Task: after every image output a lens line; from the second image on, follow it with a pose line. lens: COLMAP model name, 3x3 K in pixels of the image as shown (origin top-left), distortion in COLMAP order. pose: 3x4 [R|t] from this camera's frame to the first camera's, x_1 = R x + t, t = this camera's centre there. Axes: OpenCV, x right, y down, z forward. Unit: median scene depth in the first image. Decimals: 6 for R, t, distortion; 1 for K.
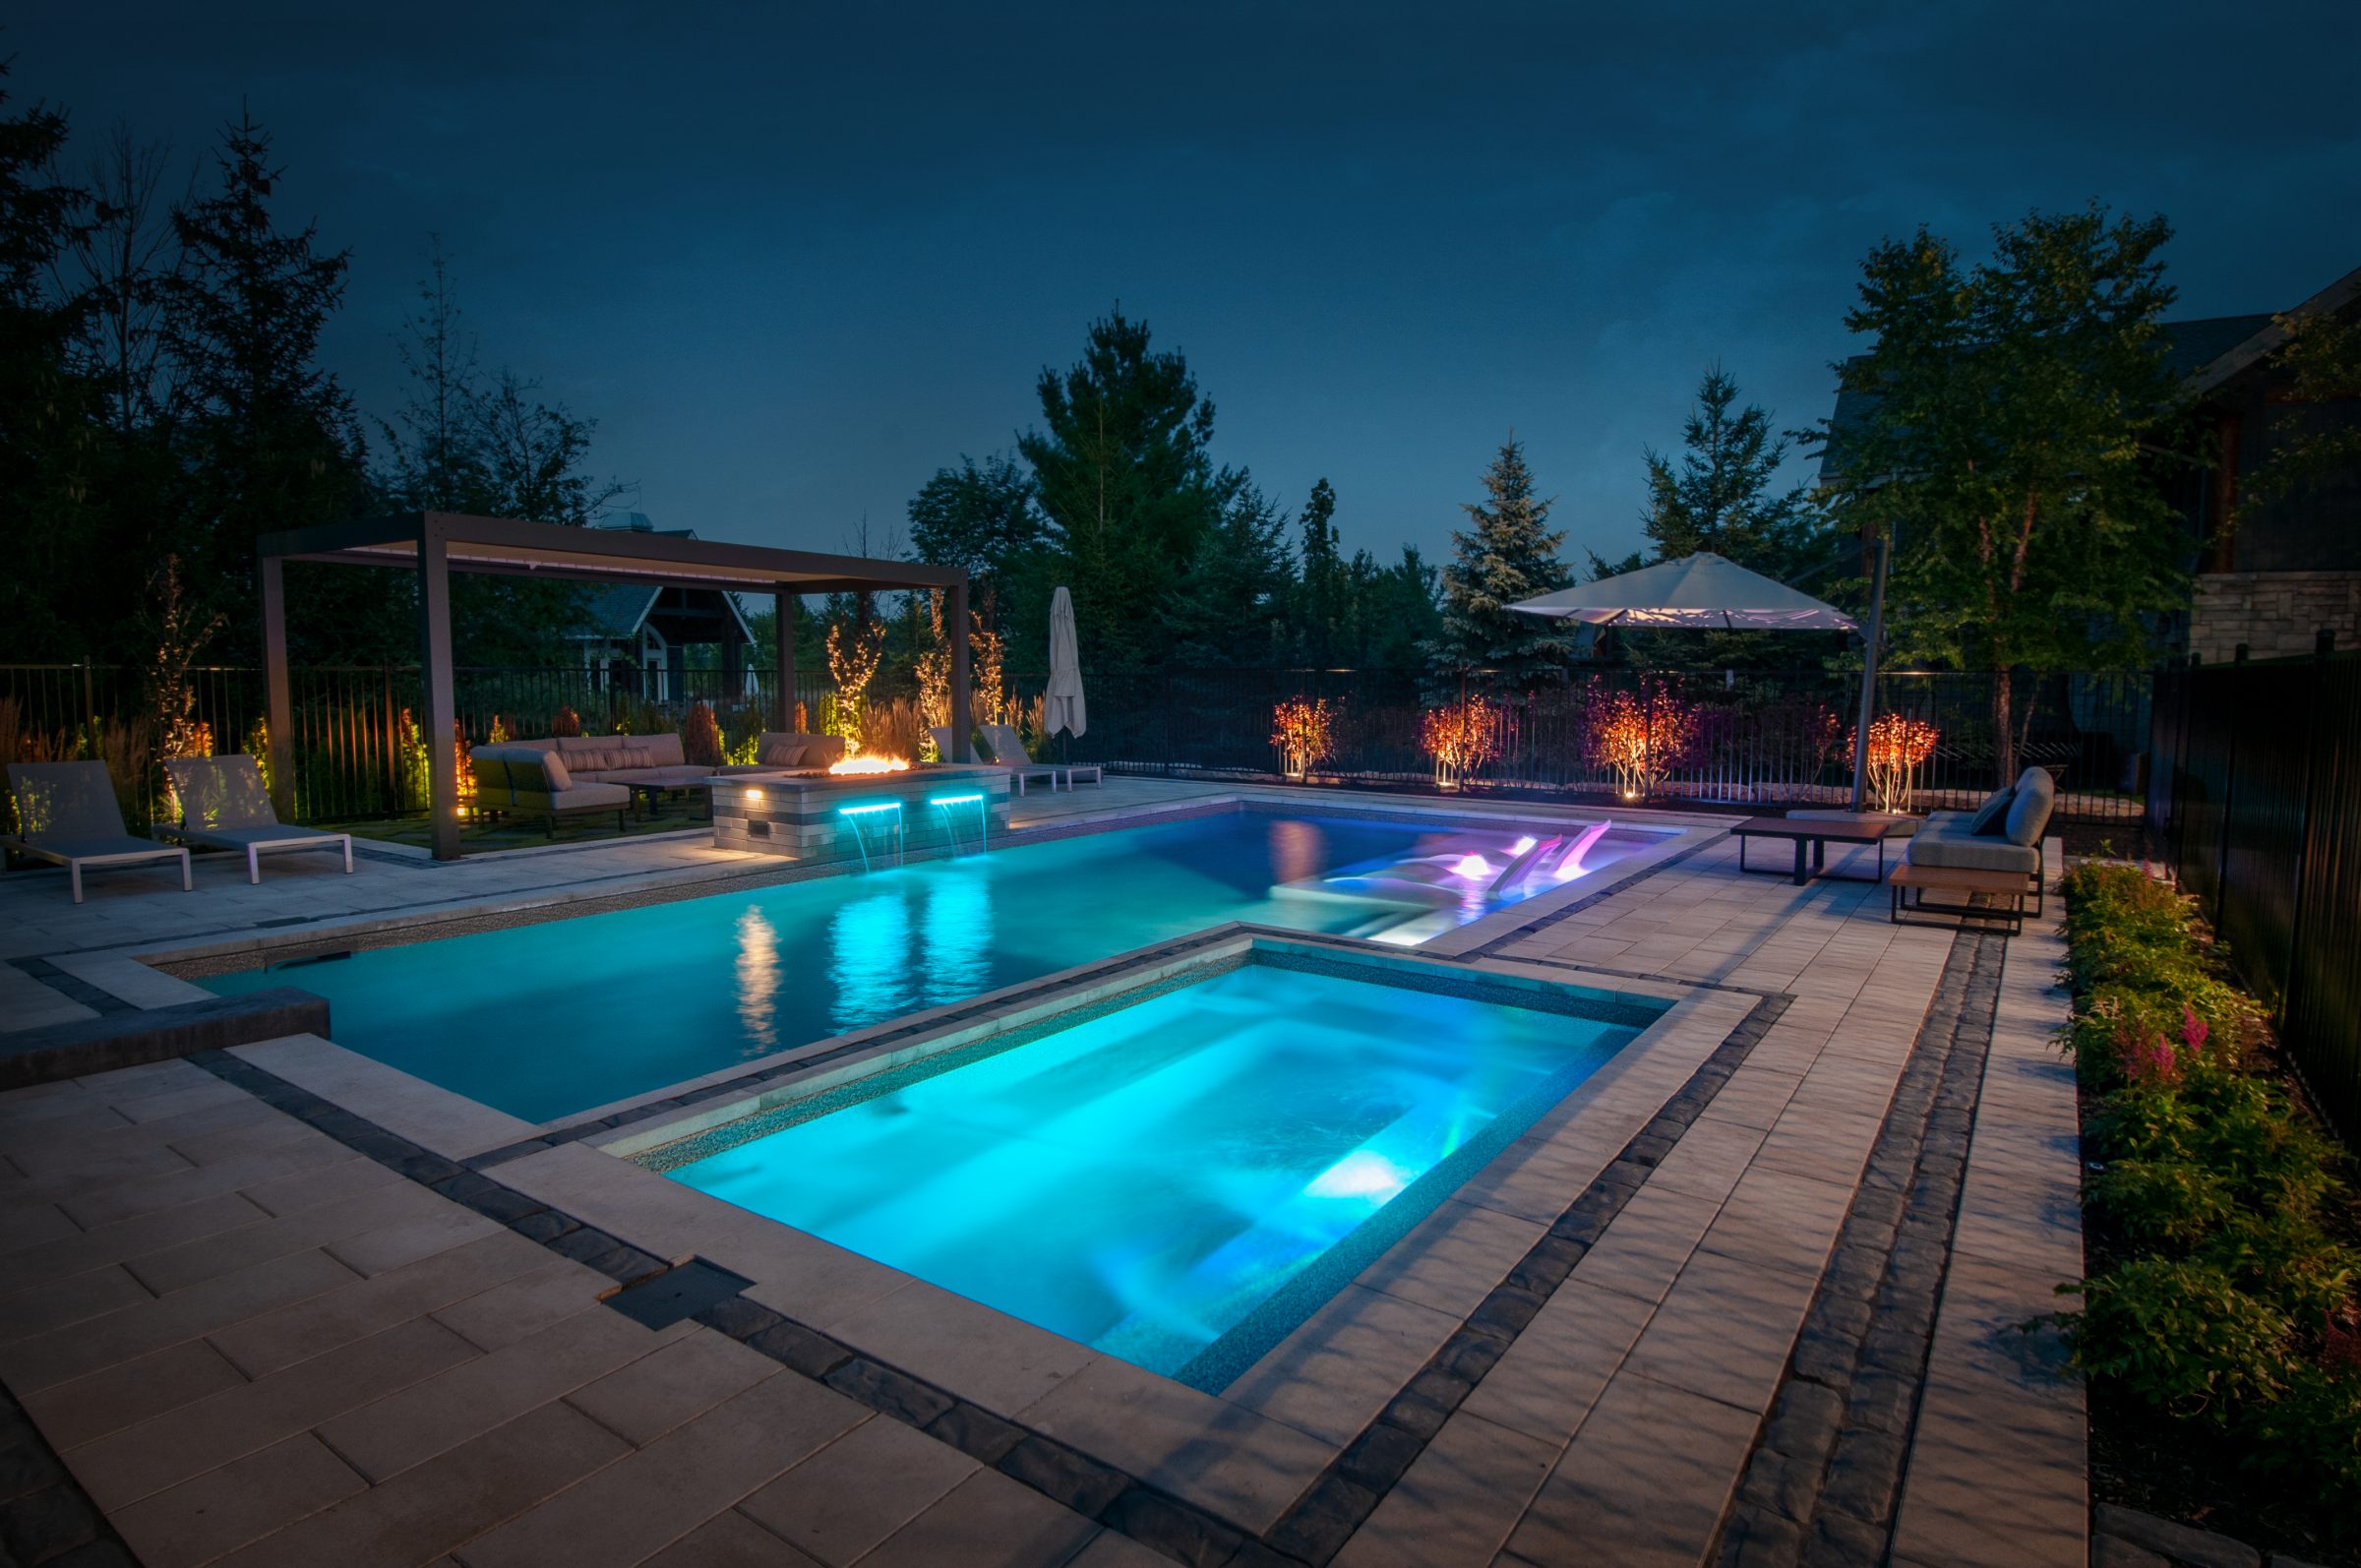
lens RADIAL K [[1170.0, 0, 1246.0], [0, 1170.0, 723.2], [0, 0, 1]] dist [0.001442, -0.034757]
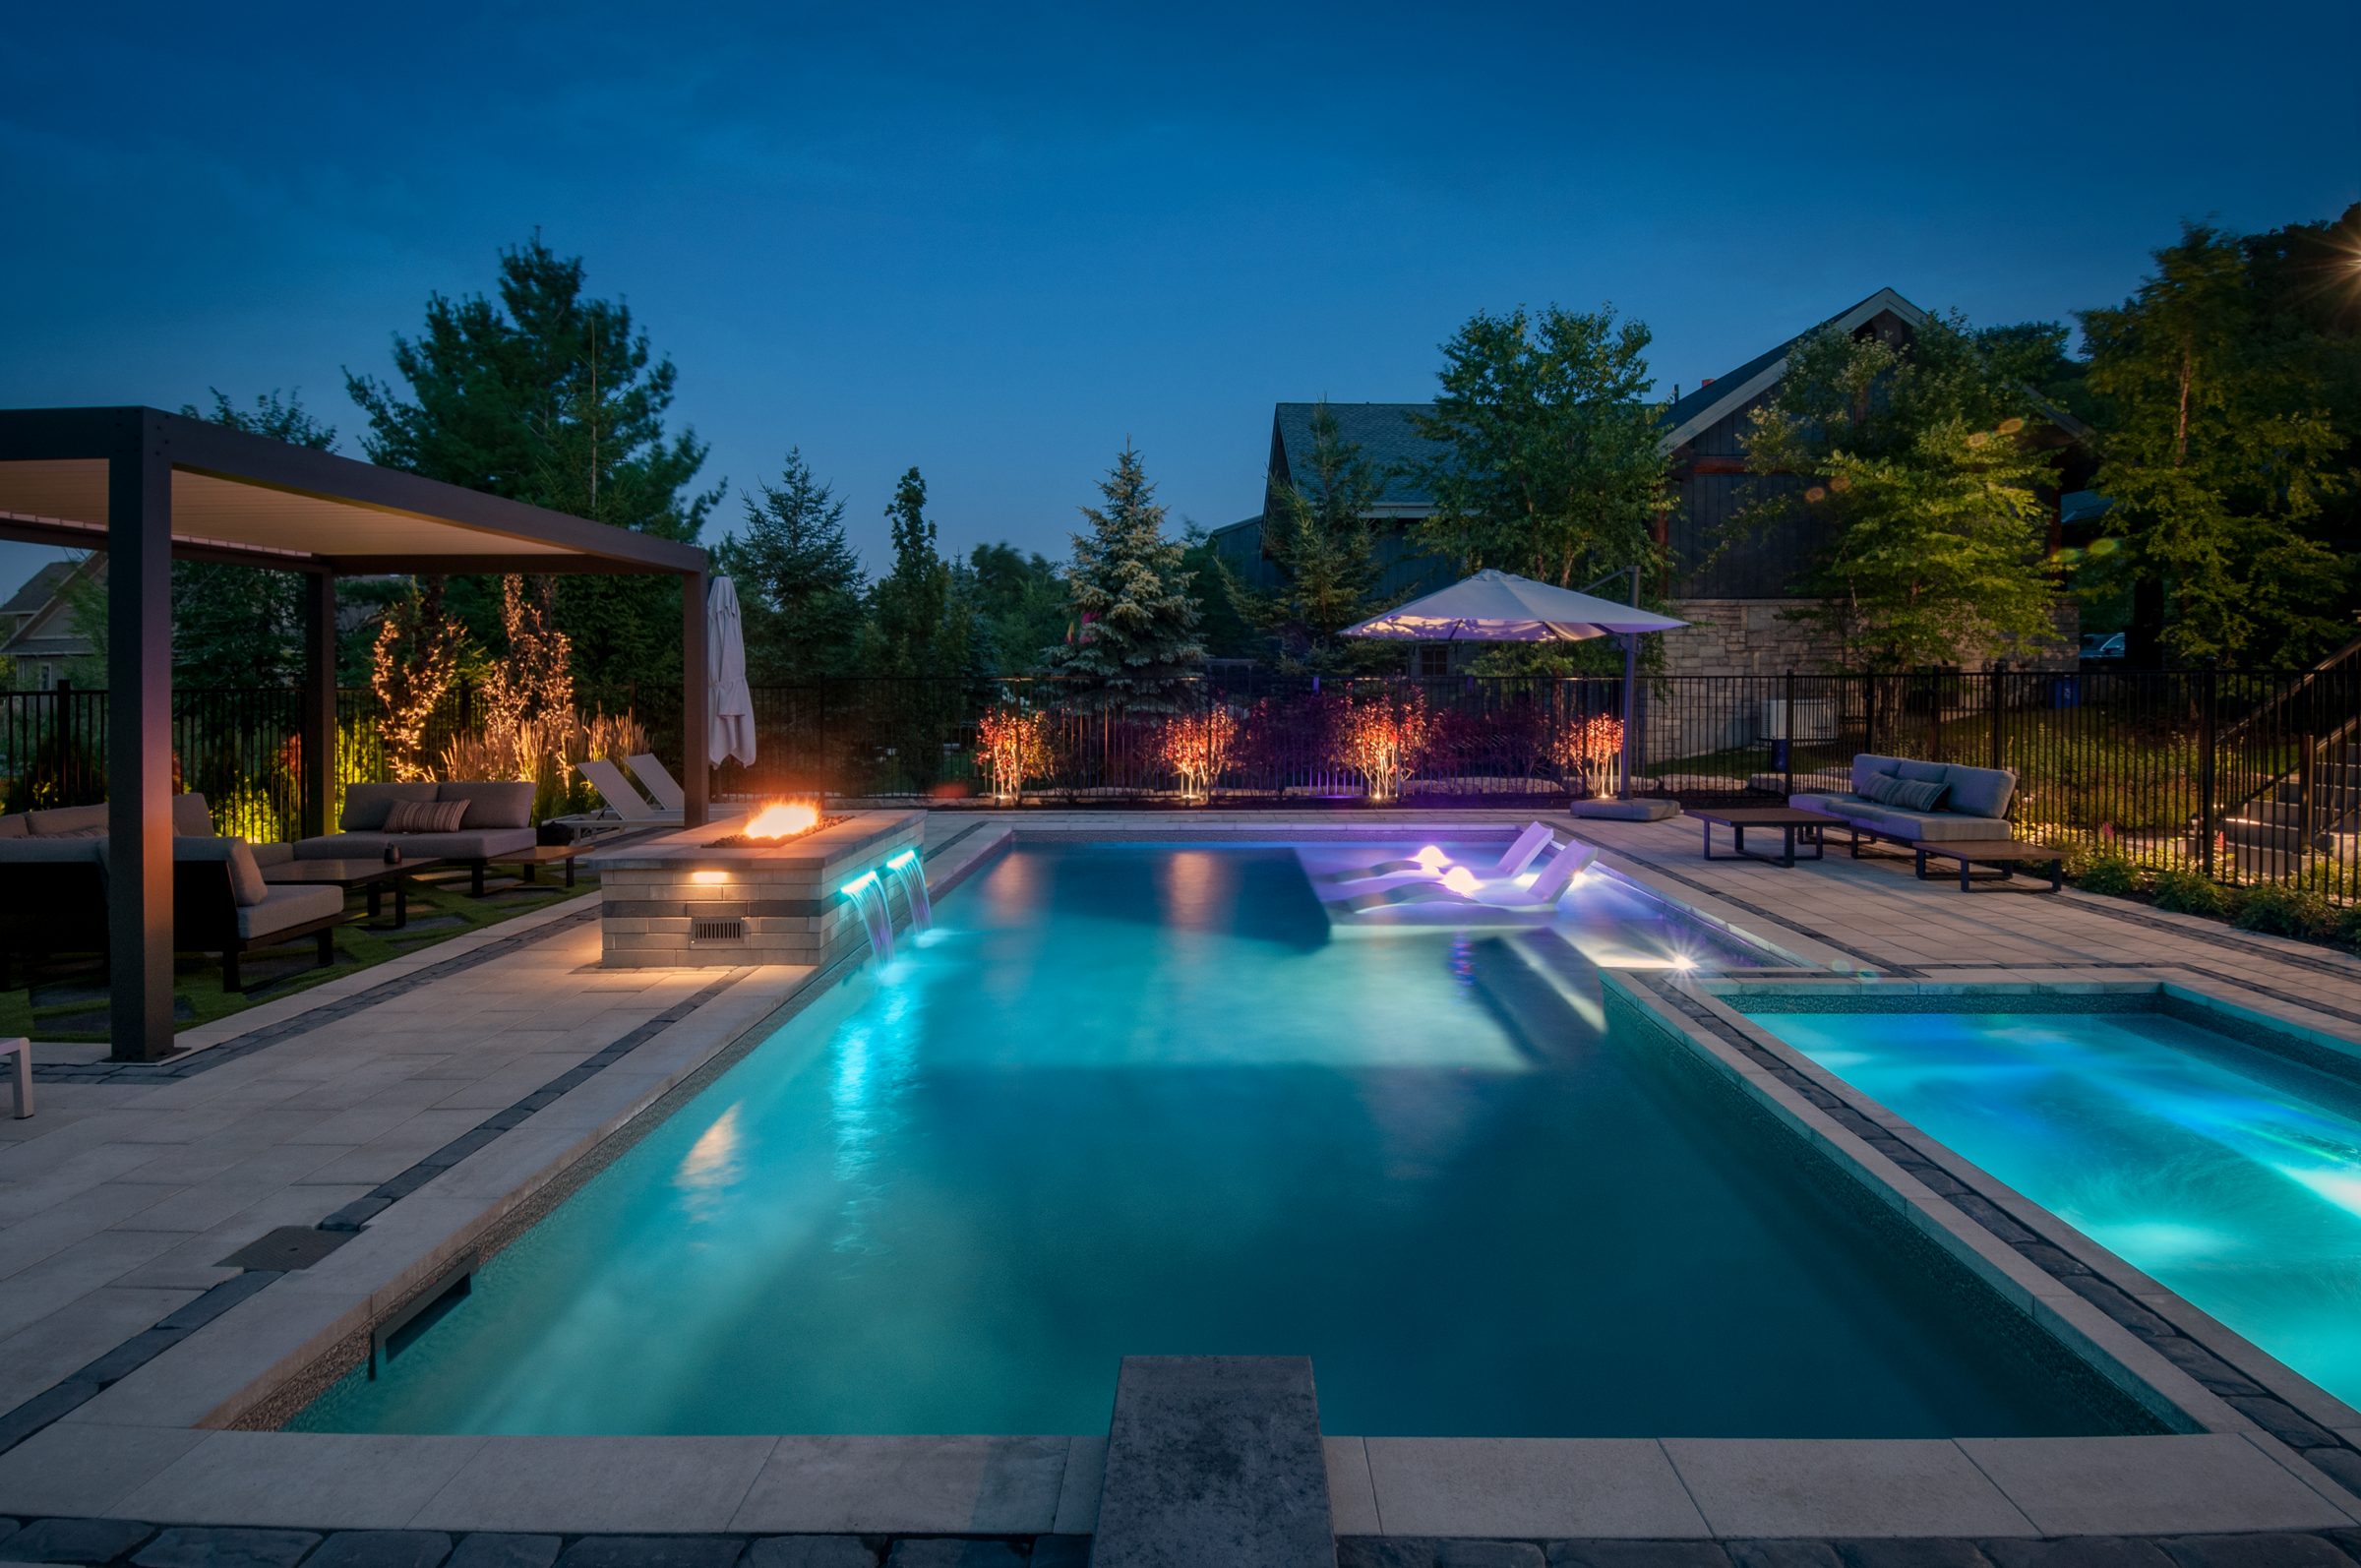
lens RADIAL K [[1172.6, 0, 1217.0], [0, 1172.6, 678.7], [0, 0, 1]] dist [-0.026046, -0.001276]
pose [[0.843342, -0.008135, 0.537316, -0.301994], [0.029174, 0.999104, -0.030664, -0.013902], [-0.536585, 0.041536, 0.842824, 0.154857]]
